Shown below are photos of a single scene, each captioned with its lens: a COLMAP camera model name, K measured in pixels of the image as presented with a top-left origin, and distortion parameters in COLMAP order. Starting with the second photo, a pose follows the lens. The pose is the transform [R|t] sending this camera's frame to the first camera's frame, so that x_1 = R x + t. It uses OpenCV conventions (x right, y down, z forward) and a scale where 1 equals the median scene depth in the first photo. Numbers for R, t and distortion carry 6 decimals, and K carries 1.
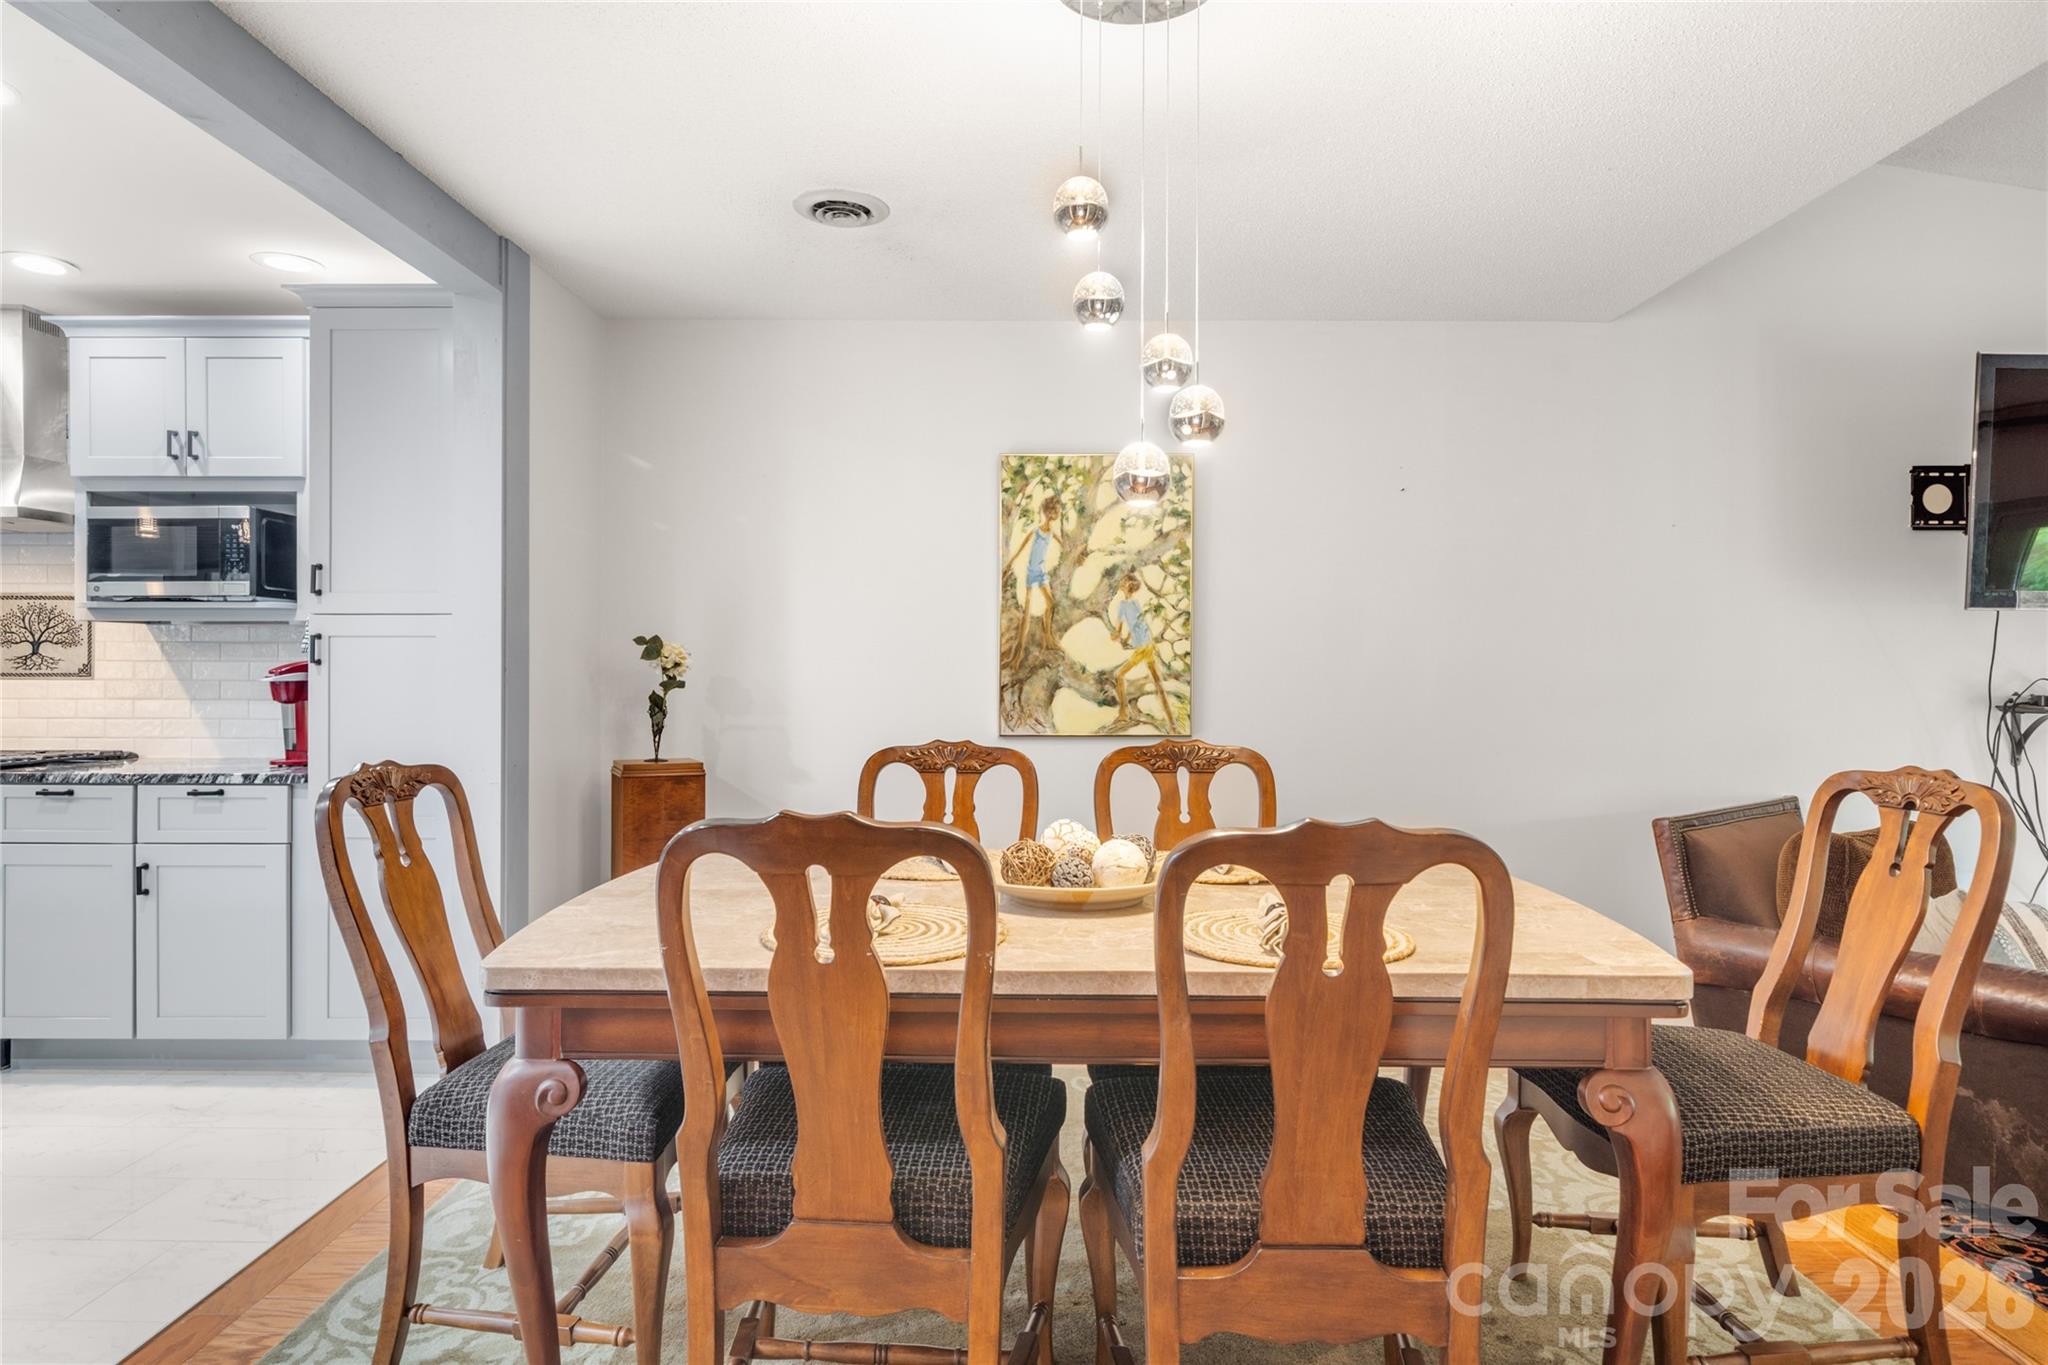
lens RADIAL K [[1161.4, 0, 1026.5], [0, 1161.4, 674.8], [0, 0, 1]] dist [0.004629, -0.002699]
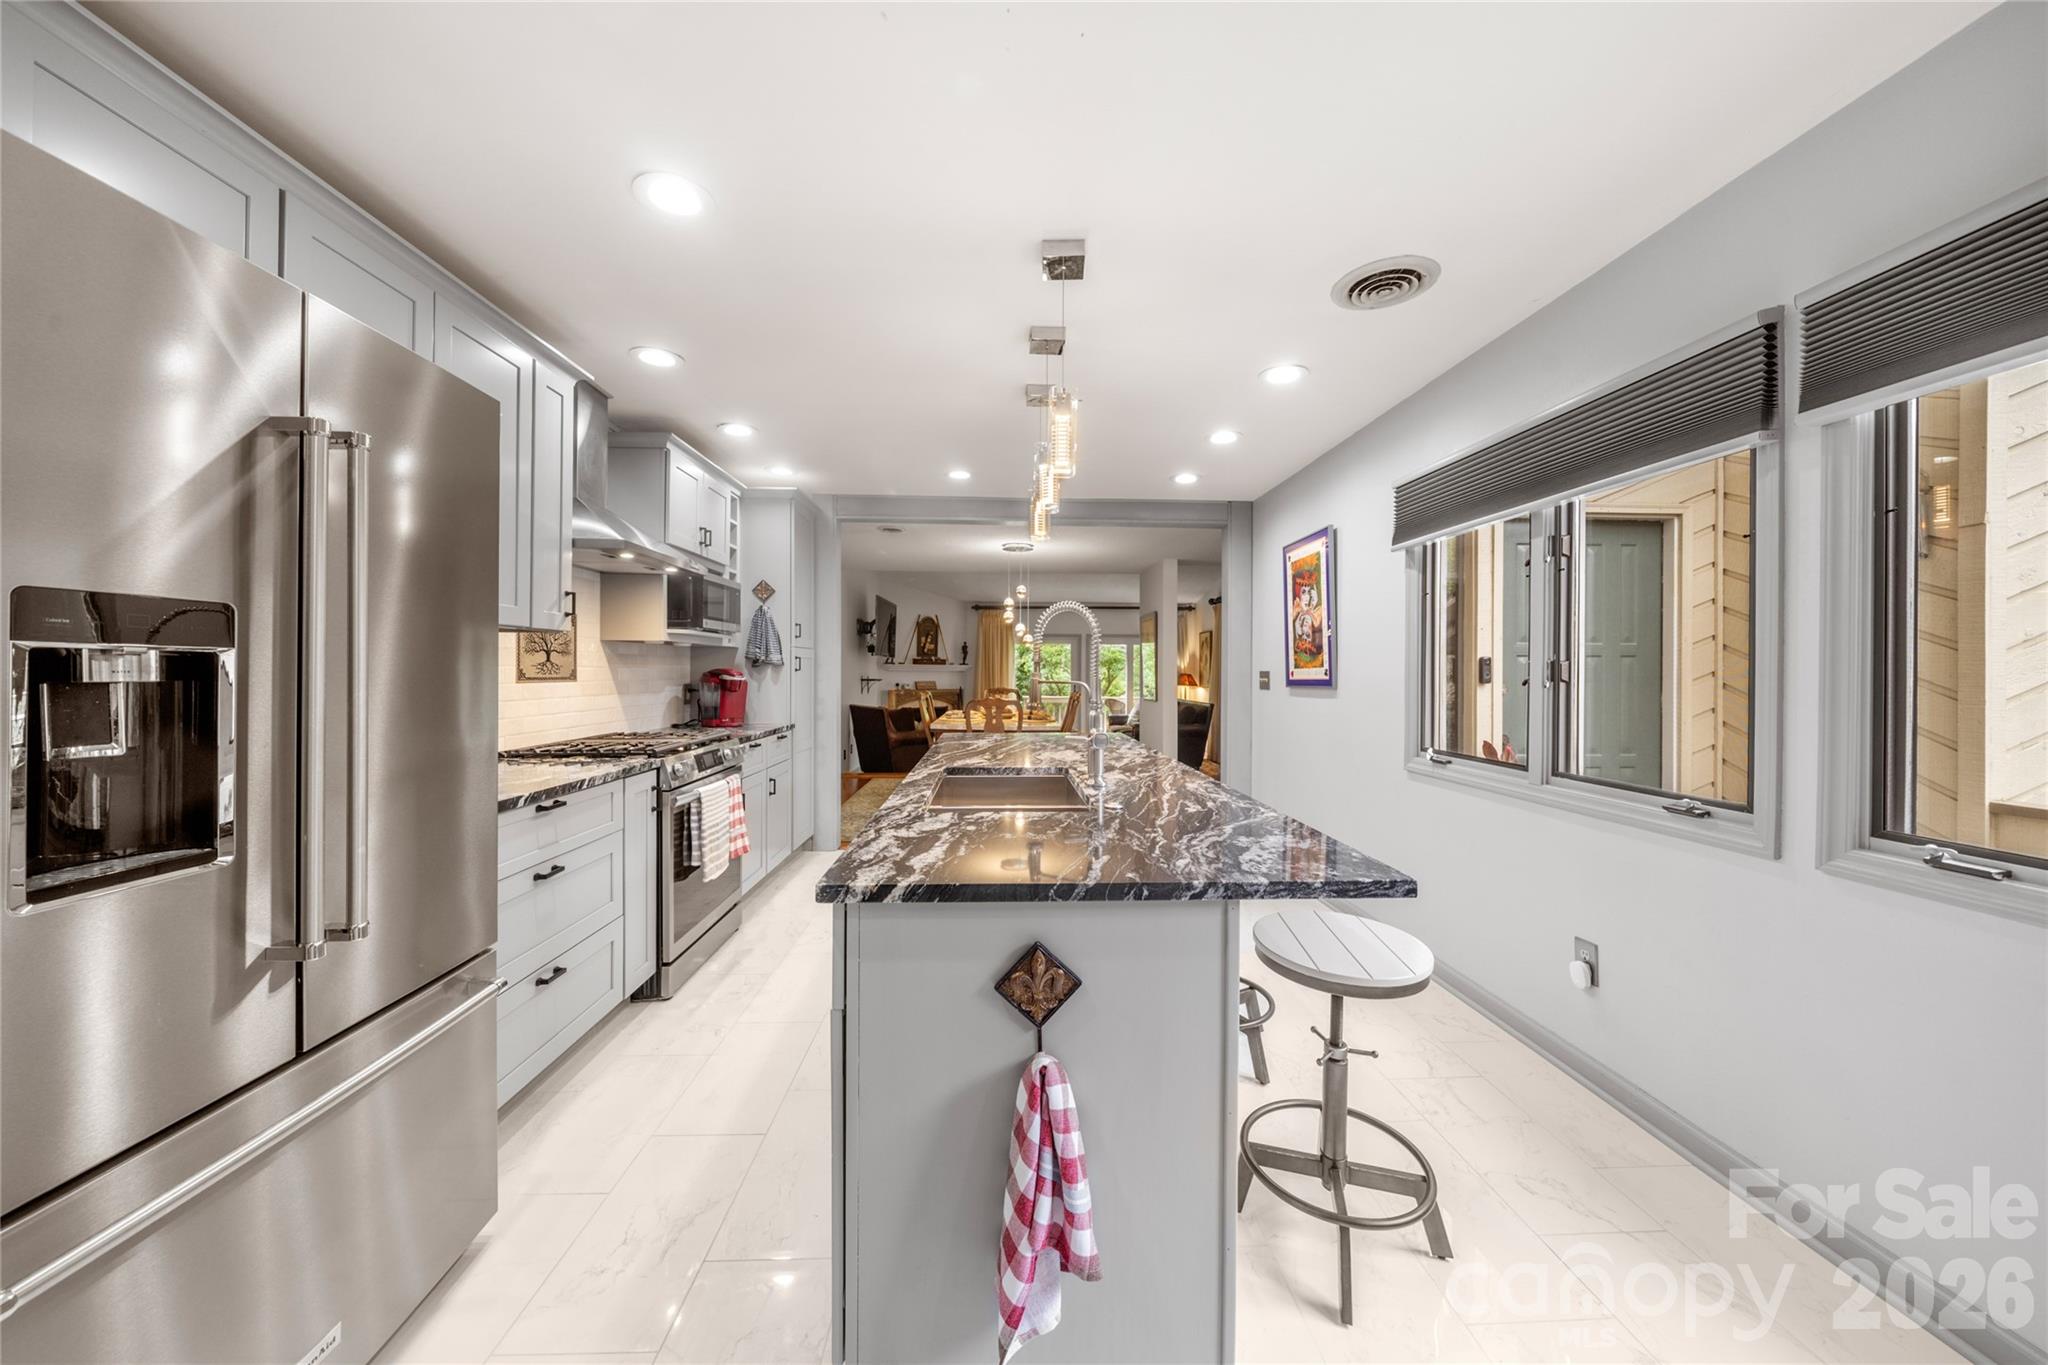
lens RADIAL K [[705.0, 0, 1026.3], [0, 705.0, 668.2], [0, 0, 1]] dist [-0.005711, 0.000052]
pose [[-0.049553, -0.000052, 0.998772, -1.628756], [-0.004986, 0.999988, -0.000195, -0.013123], [-0.998759, -0.004990, -0.049552, 0.555432]]
